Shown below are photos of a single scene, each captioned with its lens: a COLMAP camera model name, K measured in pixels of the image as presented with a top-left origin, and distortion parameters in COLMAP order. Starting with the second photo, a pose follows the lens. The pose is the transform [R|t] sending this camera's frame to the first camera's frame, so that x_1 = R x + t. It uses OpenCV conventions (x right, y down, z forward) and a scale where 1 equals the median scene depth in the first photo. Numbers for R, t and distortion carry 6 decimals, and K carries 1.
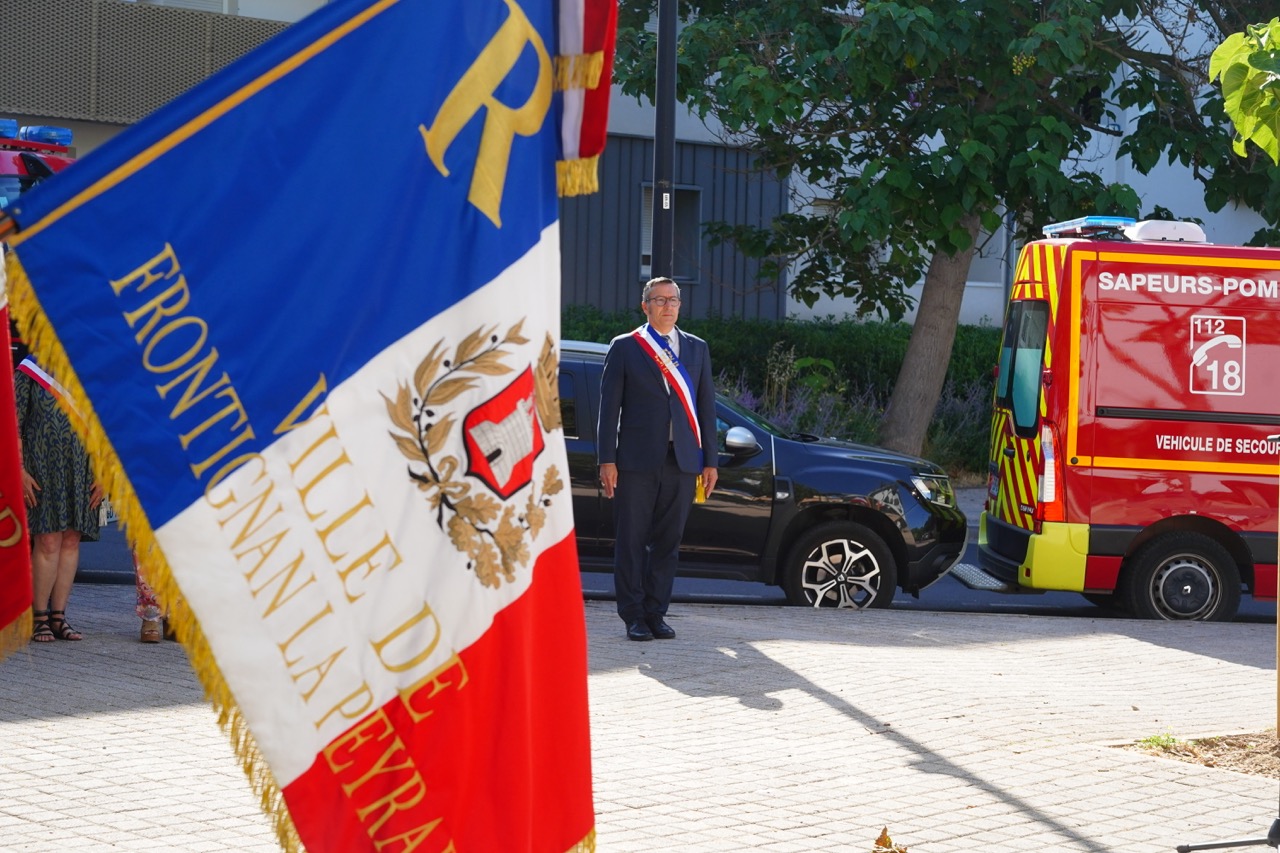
lens RADIAL K [[2516.0, 0, 643.6], [0, 2516.0, 349.2], [0, 0, 1]] dist [-0.008700, 0.326201]
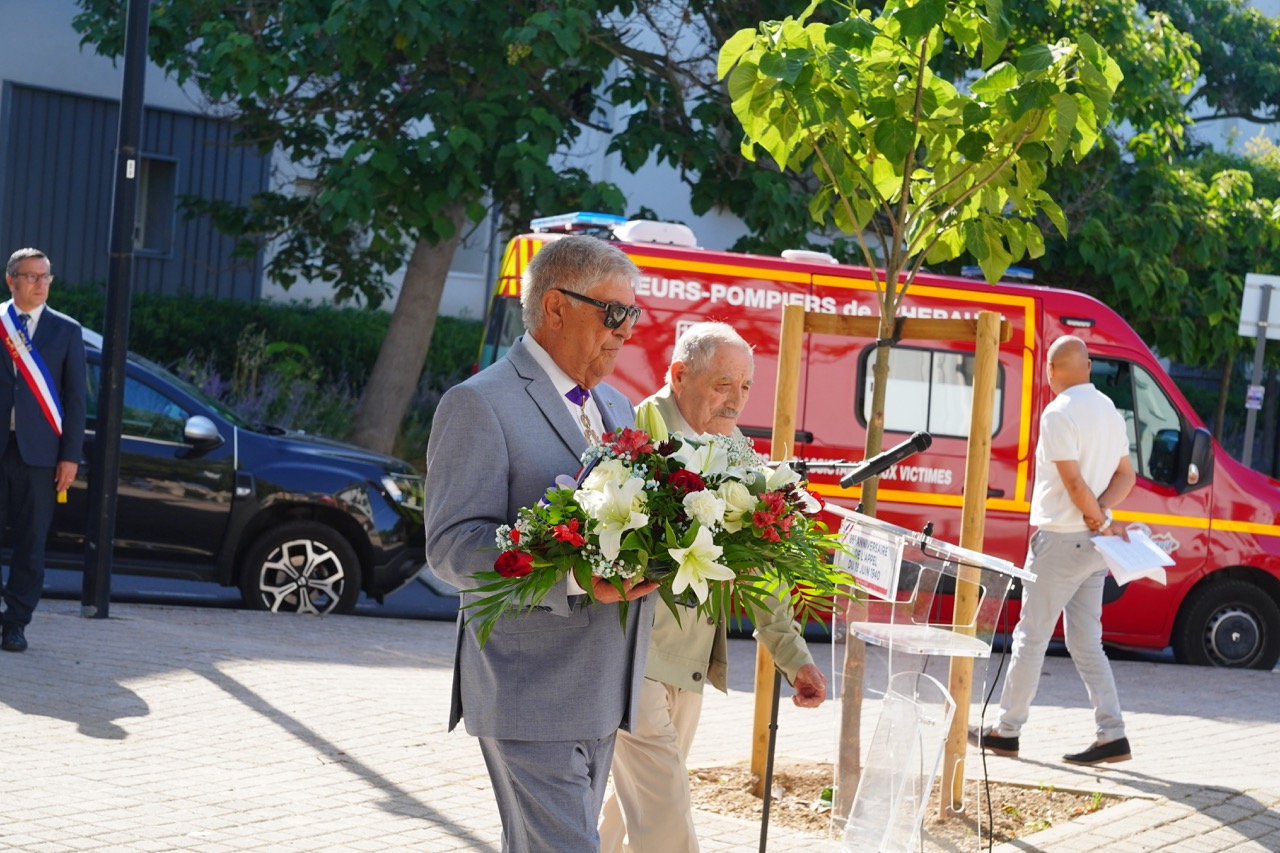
lens RADIAL K [[2513.6, 0, 613.4], [0, 2513.6, 422.9], [0, 0, 1]] dist [-0.073784, 1.197221]
pose [[0.979804, 0.043674, 0.195131, 0.006142], [-0.050565, 0.998256, 0.030470, -0.002605], [-0.193460, -0.039722, 0.980304, 0.053832]]
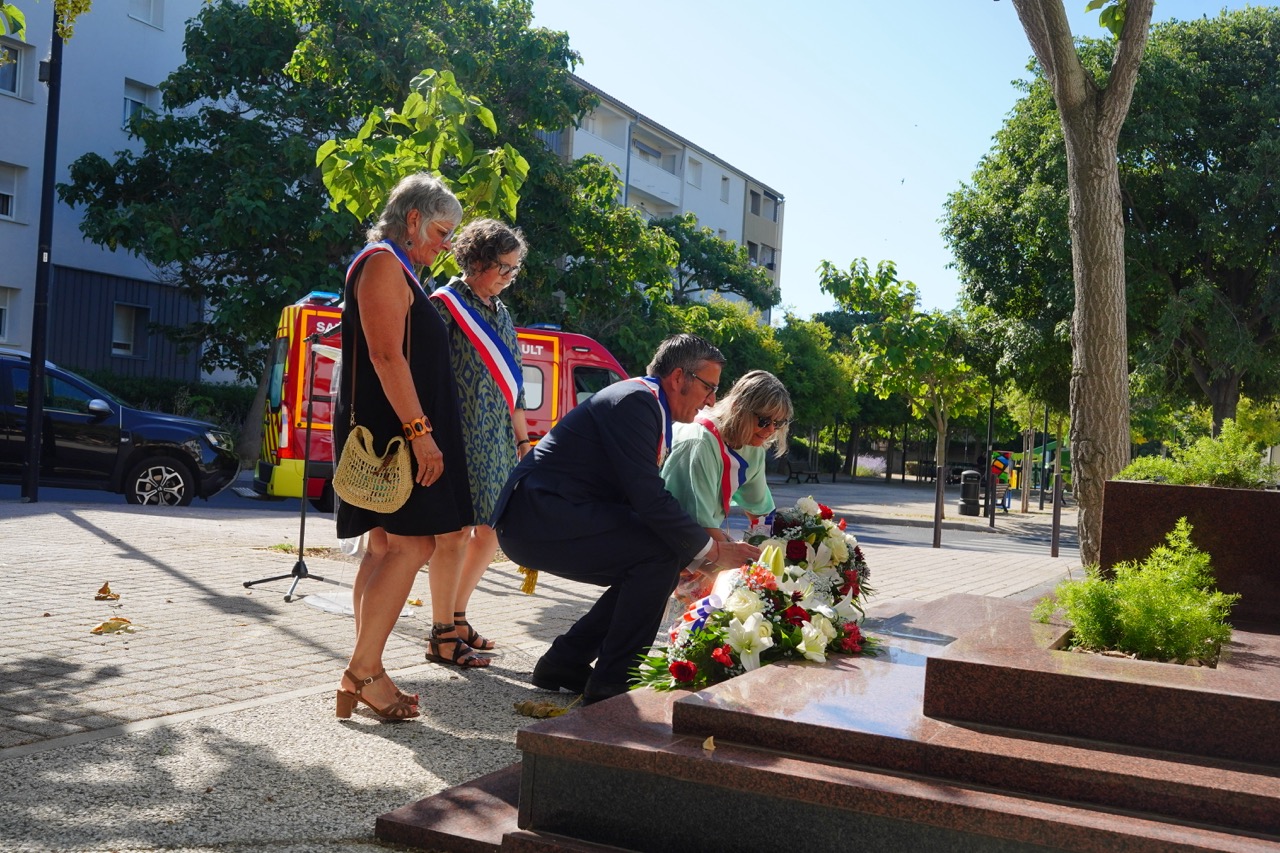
lens RADIAL K [[1272.2, 0, 640.0], [0, 1272.2, 426.5], [0, 0, 1]] dist [0.002373, -0.000184]
pose [[0.937774, 0.028874, 0.346044, 0.077860], [-0.026484, 0.999582, -0.011634, 0.045794], [-0.346235, 0.001746, 0.938146, 0.053939]]
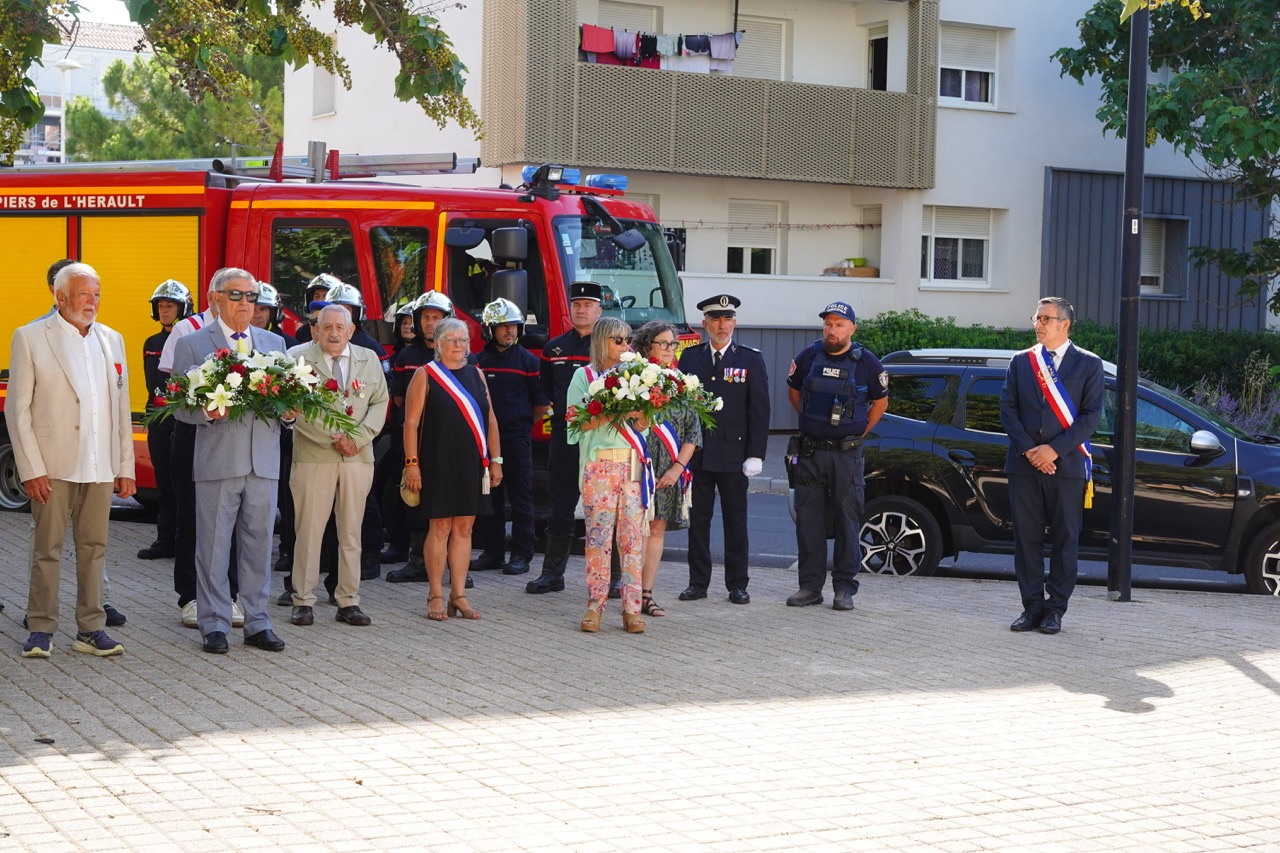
lens RADIAL K [[2010.6, 0, 640.0], [0, 2010.6, 426.5], [0, 0, 1]] dist [-0.007418, 0.224395]
pose [[0.968811, 0.006334, -0.247719, 0.015670], [0.002472, 0.999377, 0.035220, -0.002503], [0.247787, -0.034734, 0.968192, 0.076239]]
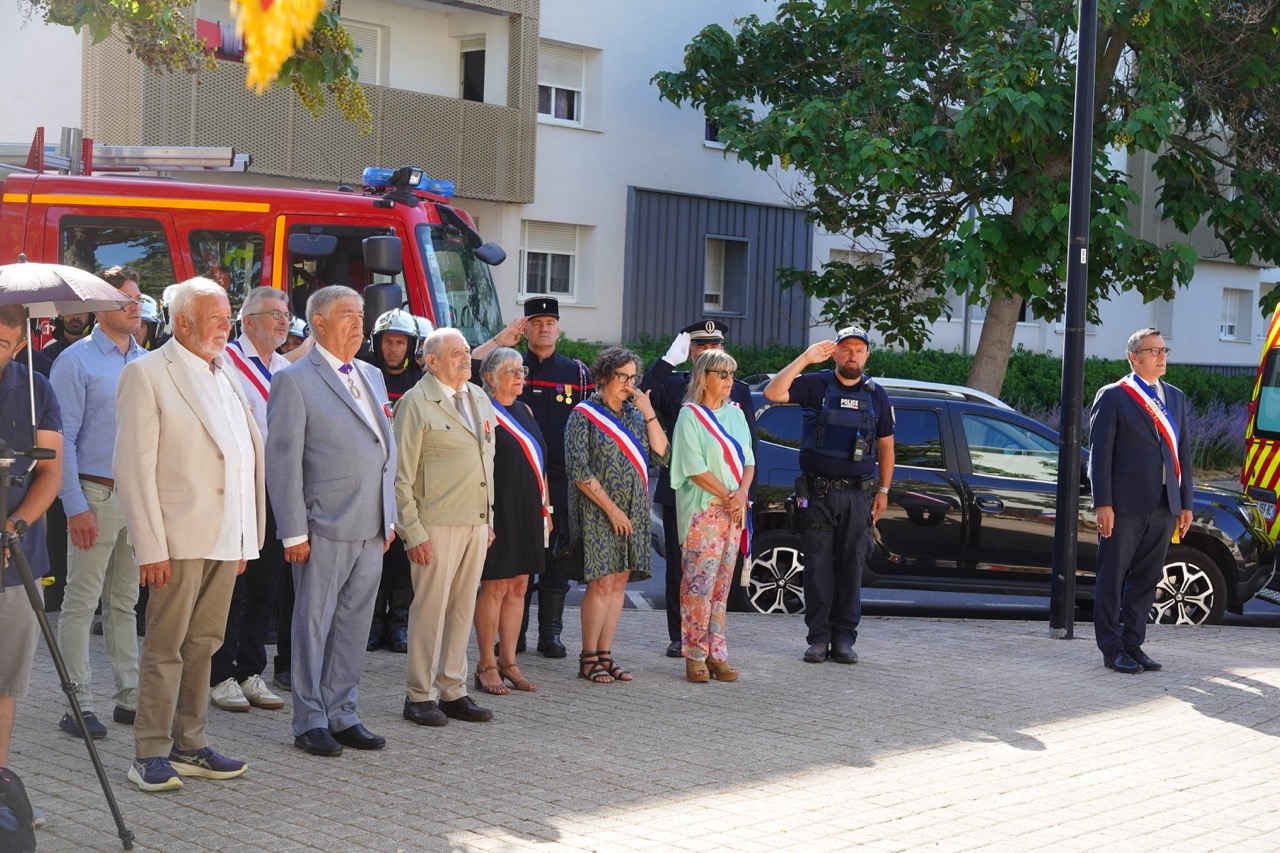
lens RADIAL K [[1905.9, 0, 632.6], [0, 1905.9, 399.5], [0, 0, 1]] dist [0.004208, 0.087247]
pose [[0.997102, 0.005704, 0.075860, -0.209737], [-0.007316, 0.999753, 0.020997, -0.011259], [-0.075722, -0.021491, 0.996897, 0.167709]]
